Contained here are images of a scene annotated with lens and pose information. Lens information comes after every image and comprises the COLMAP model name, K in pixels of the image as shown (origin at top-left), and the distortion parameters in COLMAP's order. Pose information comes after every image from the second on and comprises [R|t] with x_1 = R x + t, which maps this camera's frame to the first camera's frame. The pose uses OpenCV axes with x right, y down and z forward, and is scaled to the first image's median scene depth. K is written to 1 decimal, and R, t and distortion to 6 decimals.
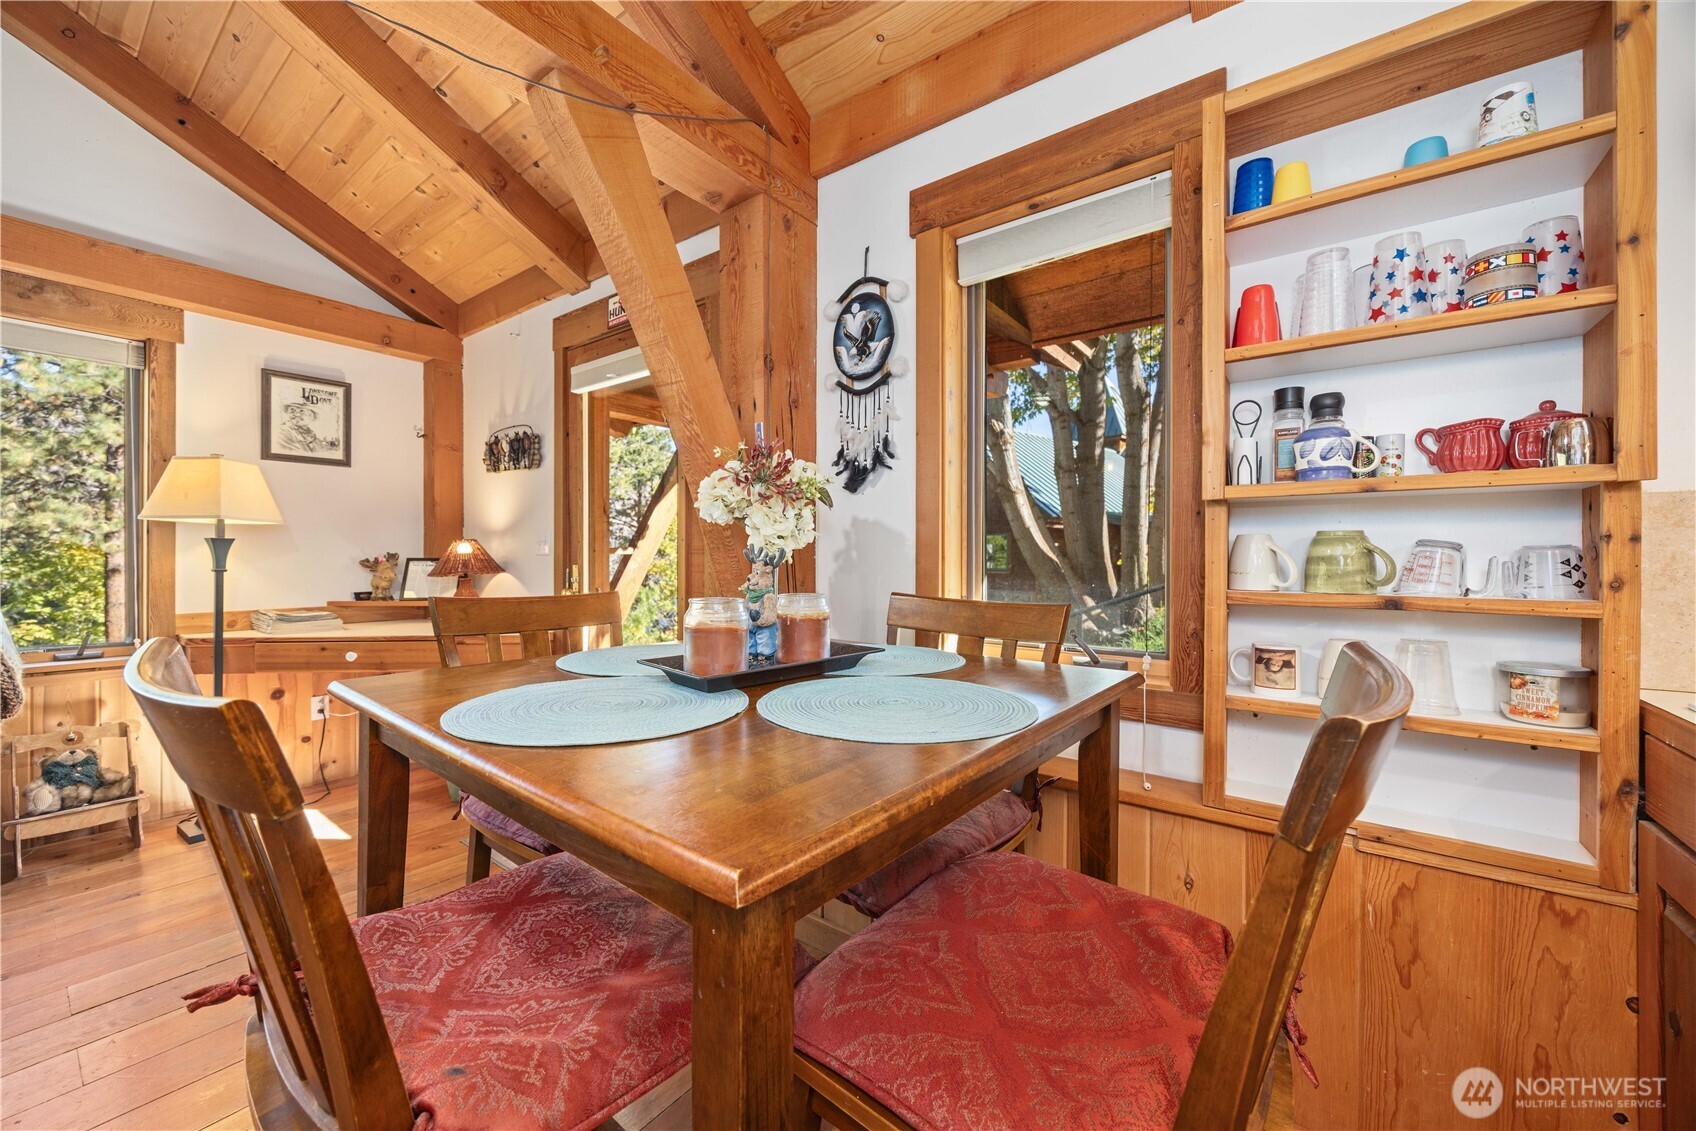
lens RADIAL K [[654.0, 0, 849.2], [0, 654.0, 560.5], [0, 0, 1]] dist [-0.003918, 0.000059]
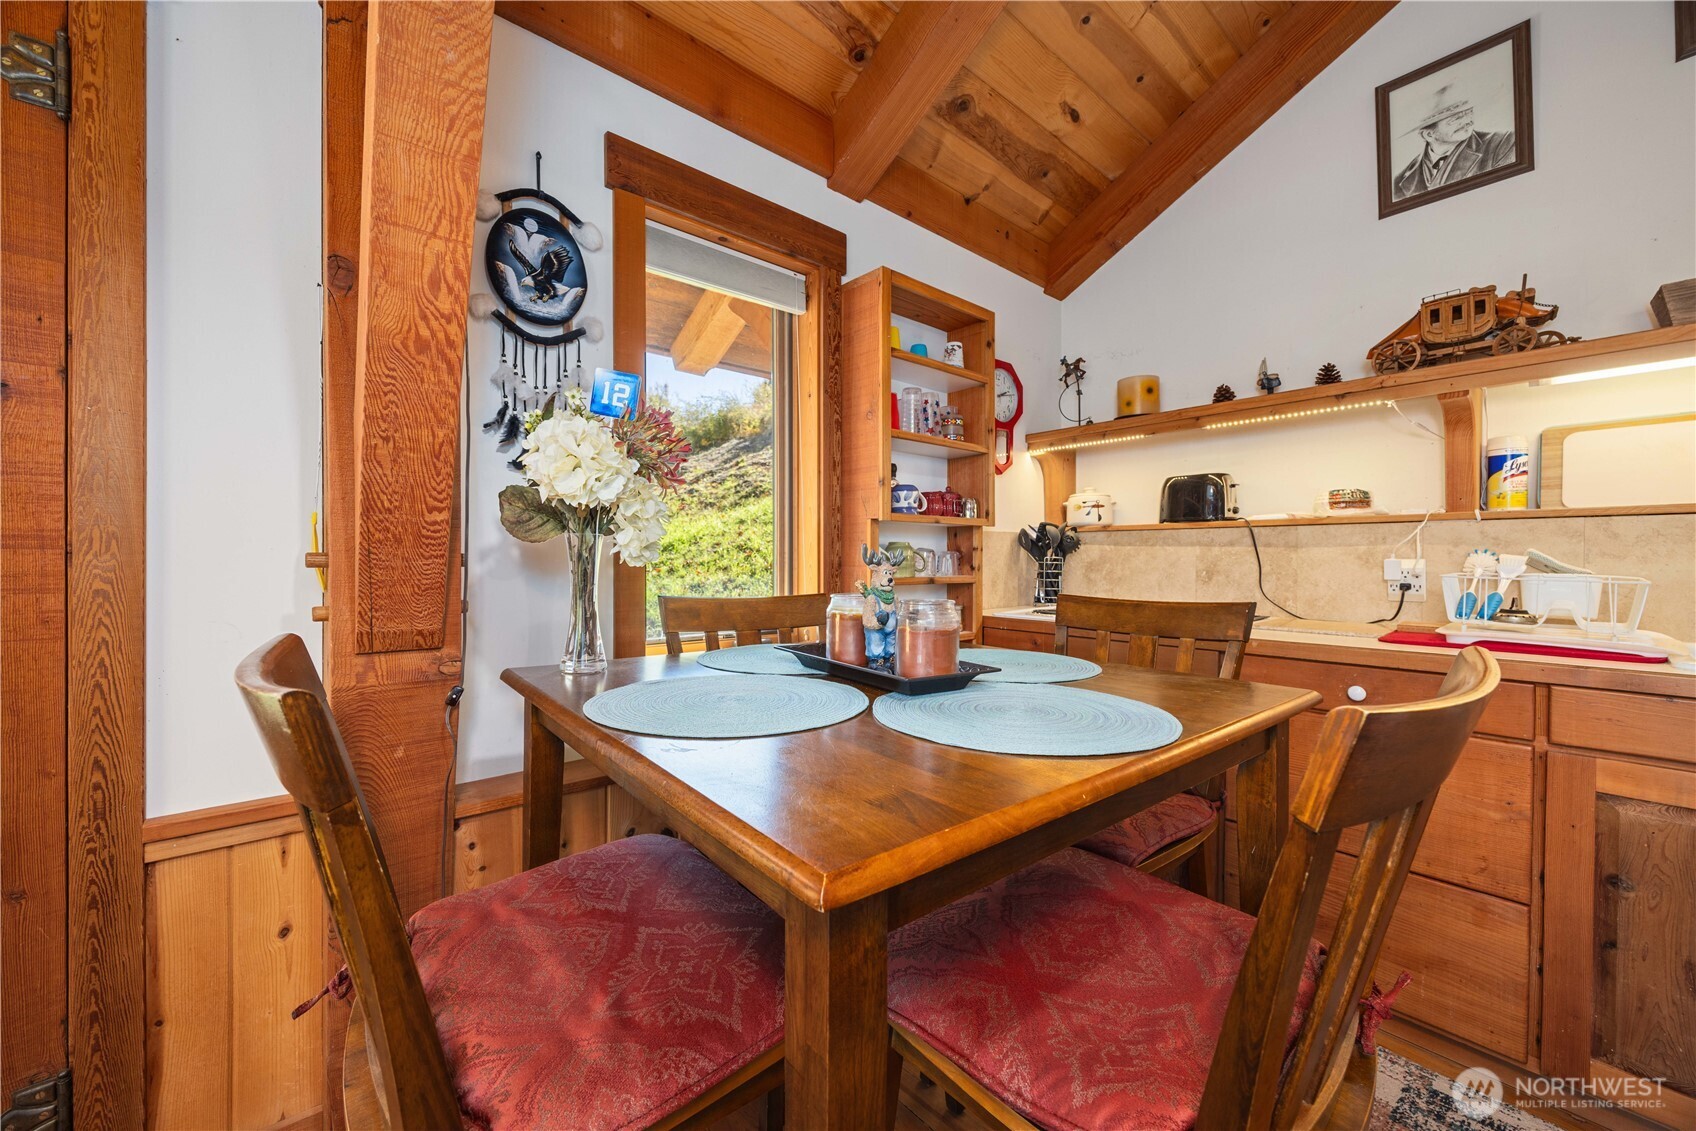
lens RADIAL K [[654.0, 0, 846.6], [0, 654.0, 557.1], [0, 0, 1]] dist [-0.003918, 0.000059]
pose [[0.191426, -0.004092, 0.981498, -0.663211], [0.007590, 0.999968, 0.002689, -0.006294], [-0.981478, 0.006935, 0.191451, 0.513046]]
